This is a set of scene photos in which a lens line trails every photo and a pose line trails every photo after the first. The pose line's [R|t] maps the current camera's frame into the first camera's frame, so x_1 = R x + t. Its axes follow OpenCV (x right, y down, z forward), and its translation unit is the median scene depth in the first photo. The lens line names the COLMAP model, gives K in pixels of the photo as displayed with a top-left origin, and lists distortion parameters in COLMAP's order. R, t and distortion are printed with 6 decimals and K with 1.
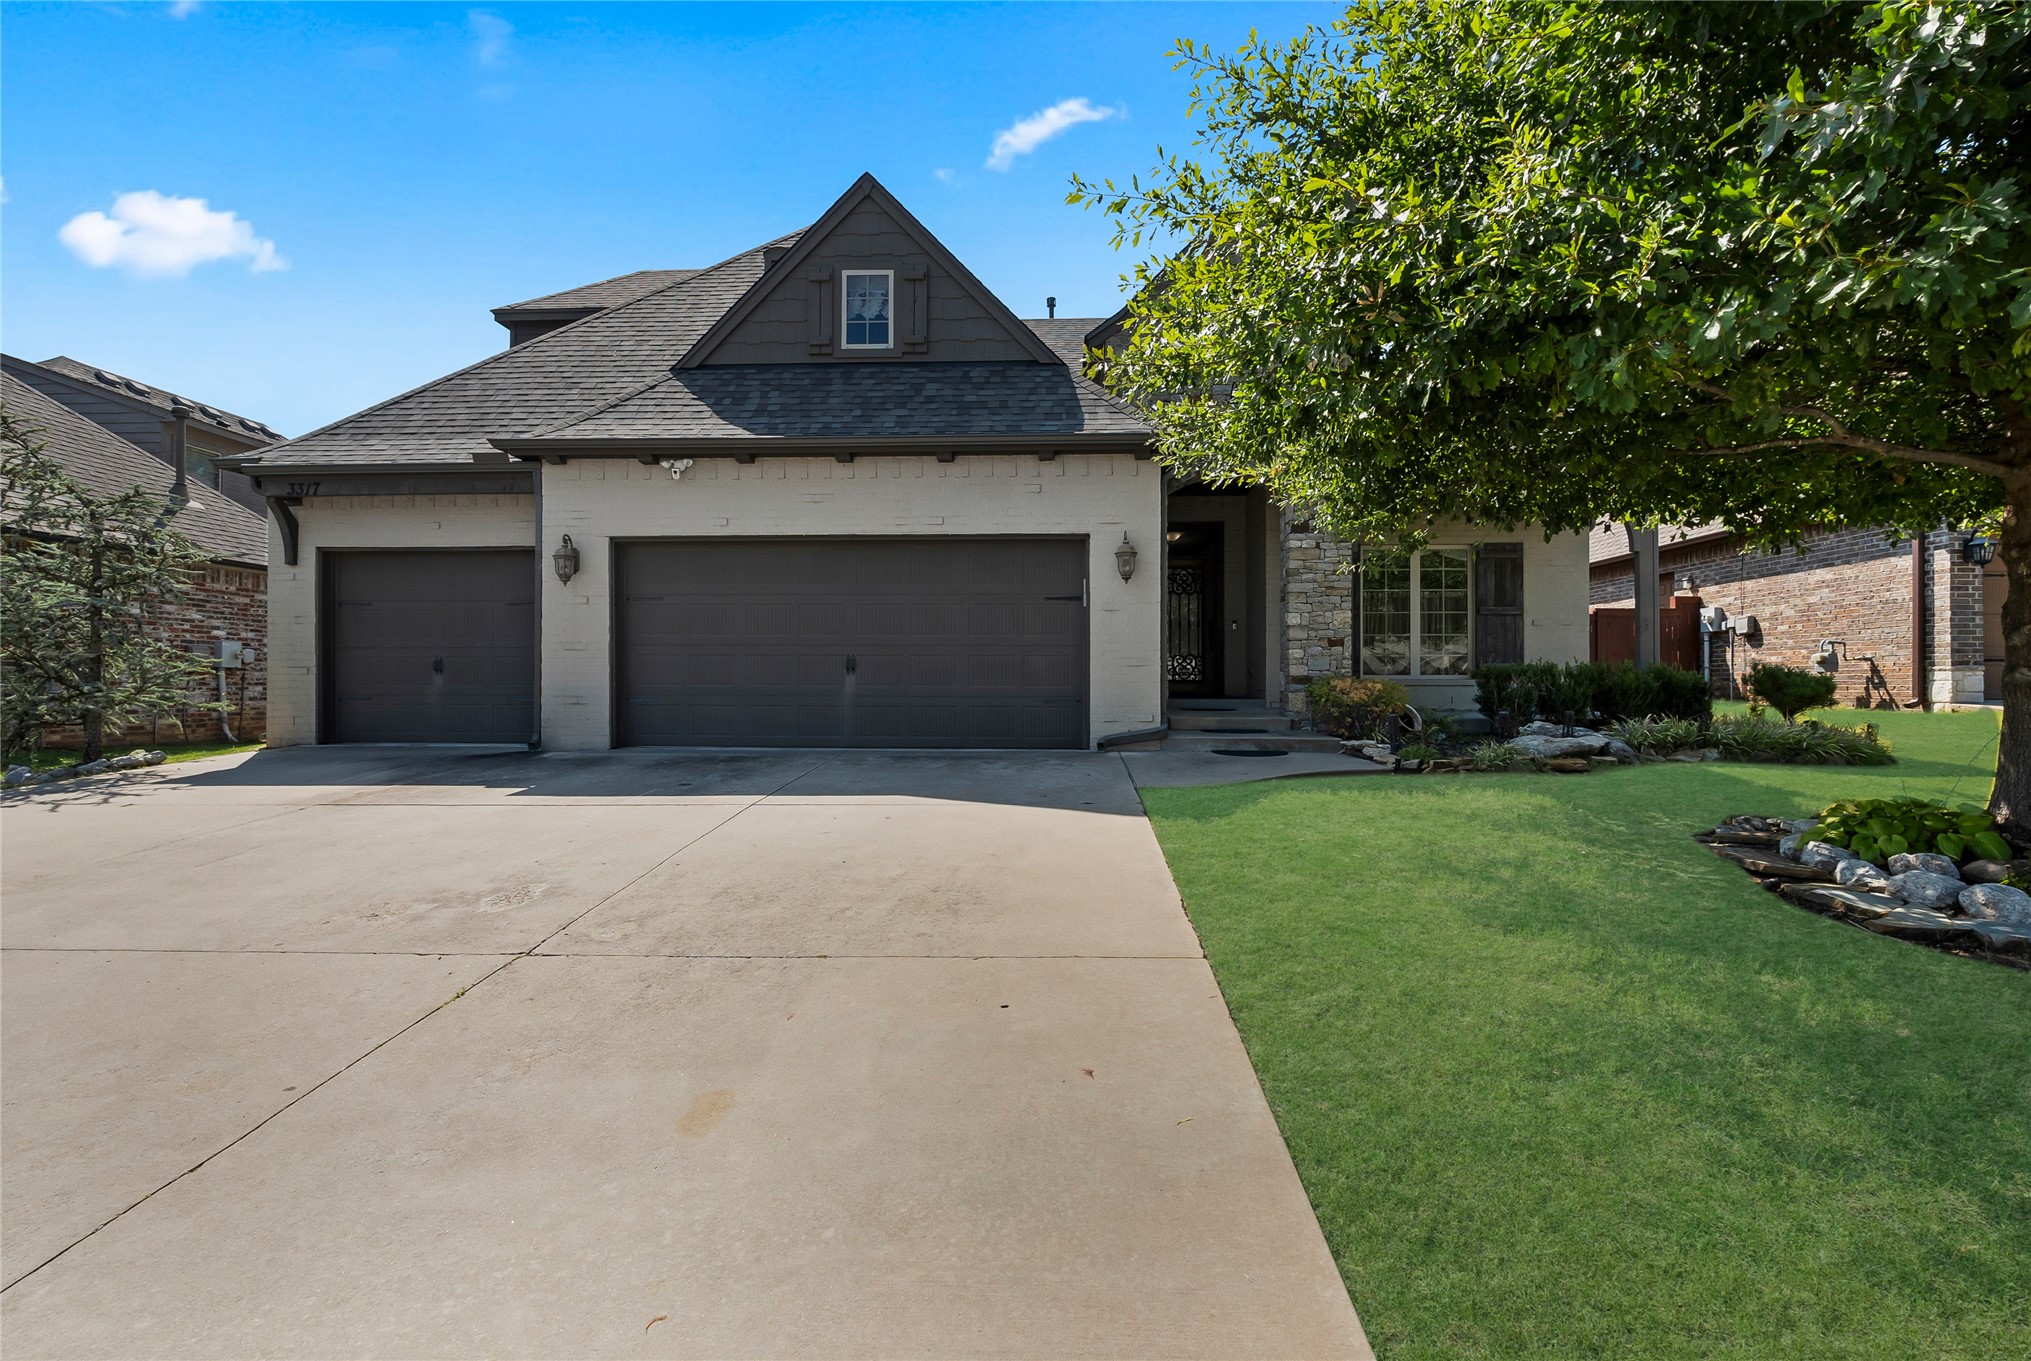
lens RADIAL K [[937.8, 0, 1015.4], [0, 937.8, 682.3], [0, 0, 1]] dist [0.001712, -0.001672]
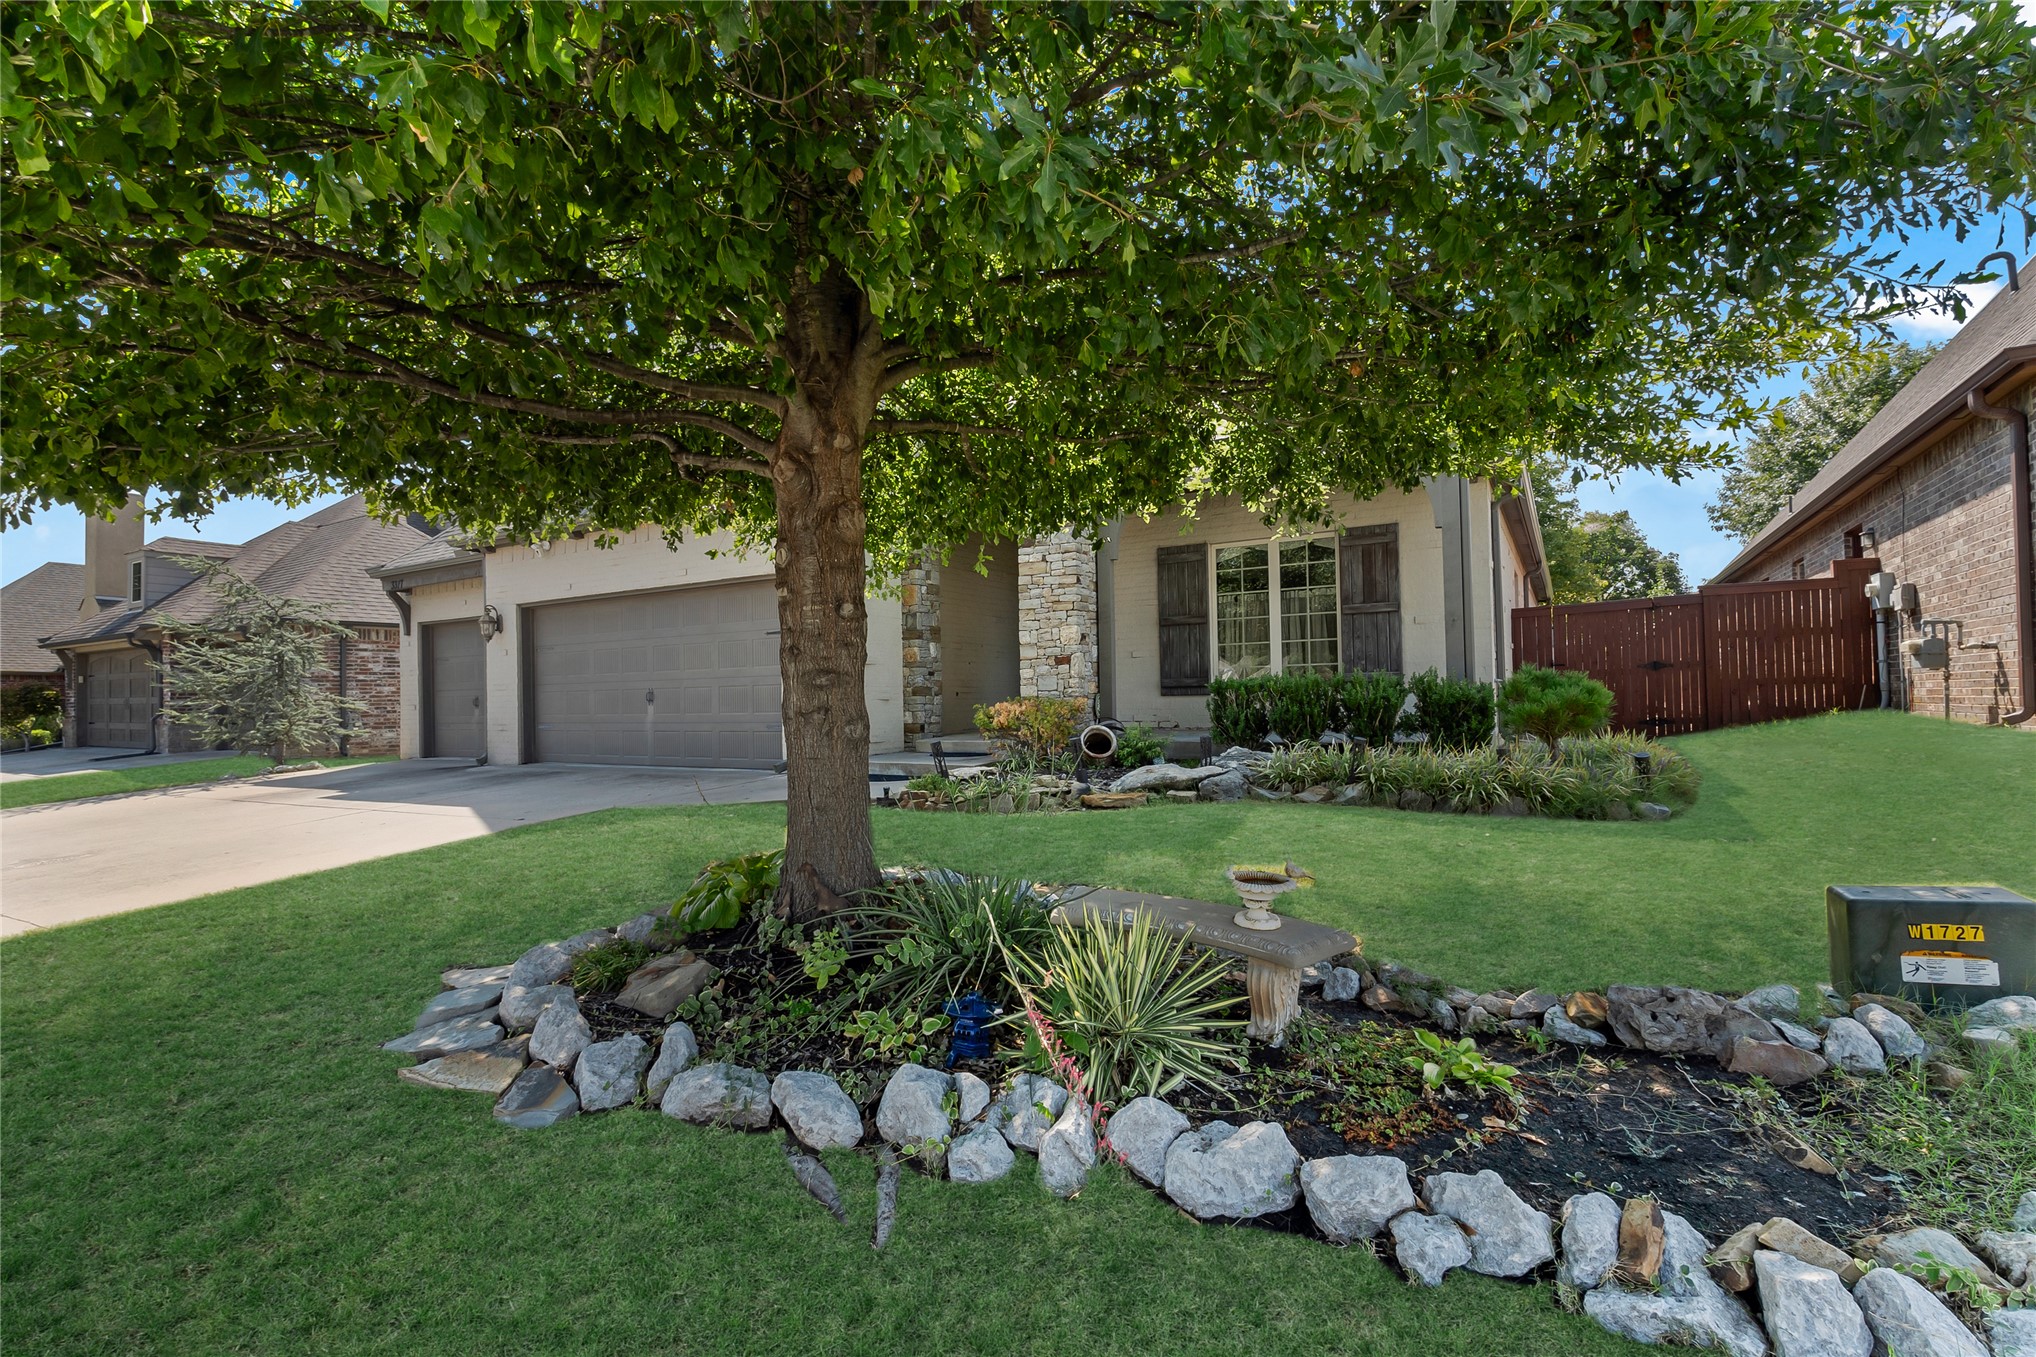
lens RADIAL K [[940.1, 0, 1018.7], [0, 940.1, 682.4], [0, 0, 1]] dist [0.001712, -0.001672]
pose [[0.882982, -0.028484, -0.468543, 0.742761], [0.023148, 0.999585, -0.017144, -0.005135], [0.468836, 0.004292, 0.883275, 0.148665]]
